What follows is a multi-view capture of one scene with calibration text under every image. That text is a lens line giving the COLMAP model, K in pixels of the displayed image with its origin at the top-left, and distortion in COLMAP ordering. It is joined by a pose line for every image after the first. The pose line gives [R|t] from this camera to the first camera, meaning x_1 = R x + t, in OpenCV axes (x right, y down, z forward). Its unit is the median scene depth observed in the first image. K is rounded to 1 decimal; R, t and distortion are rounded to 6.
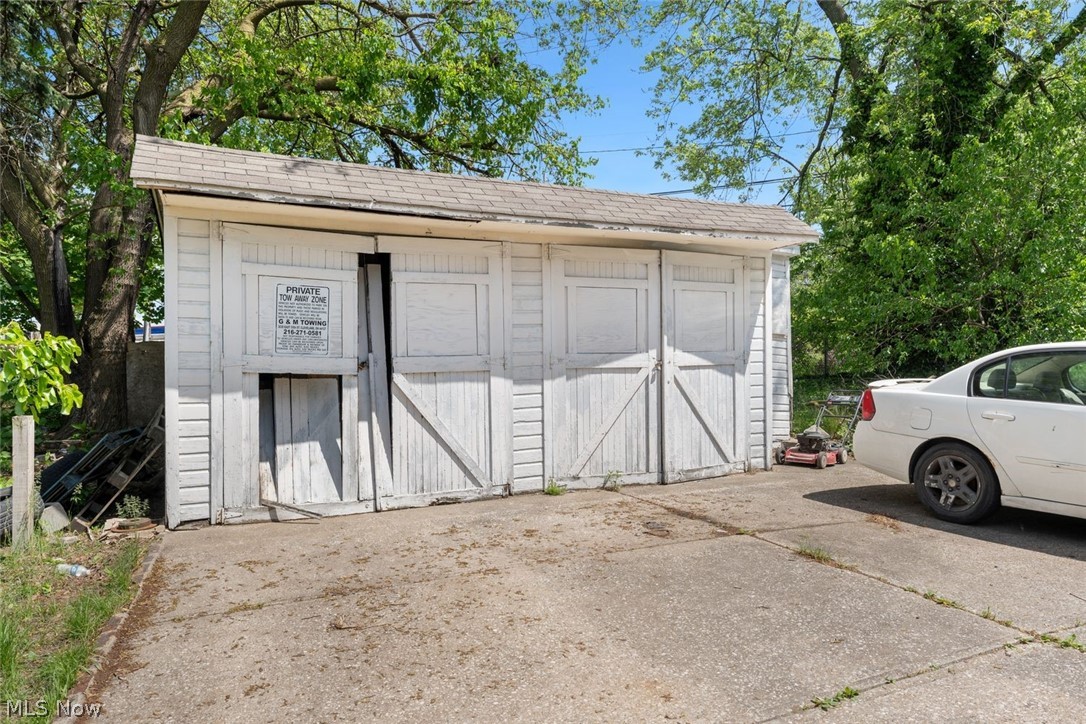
lens RADIAL K [[731.1, 0, 543.0], [0, 731.1, 362.0], [0, 0, 1]] dist [0.002766, 0.001109]
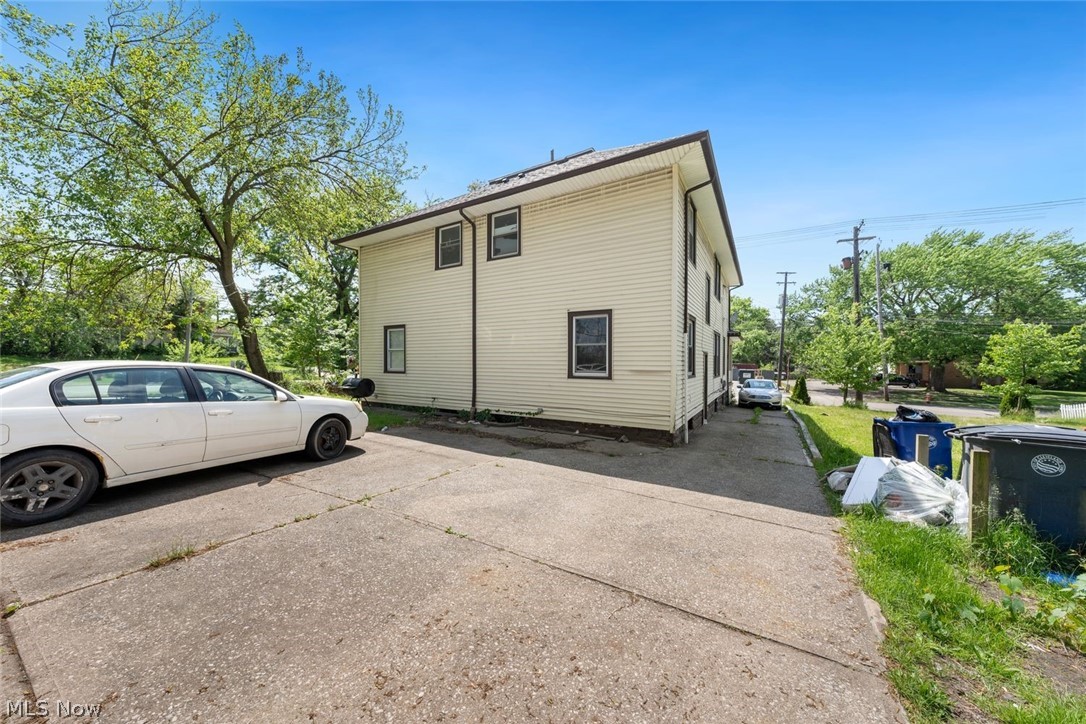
lens RADIAL K [[371.4, 0, 543.0], [0, 371.4, 362.0], [0, 0, 1]] dist [-0.005705, -0.000137]
pose [[-0.587752, 0.010011, 0.808979, -0.418449], [-0.003624, 0.999881, -0.015006, -0.020640], [-0.809033, -0.011752, -0.587645, 0.933790]]
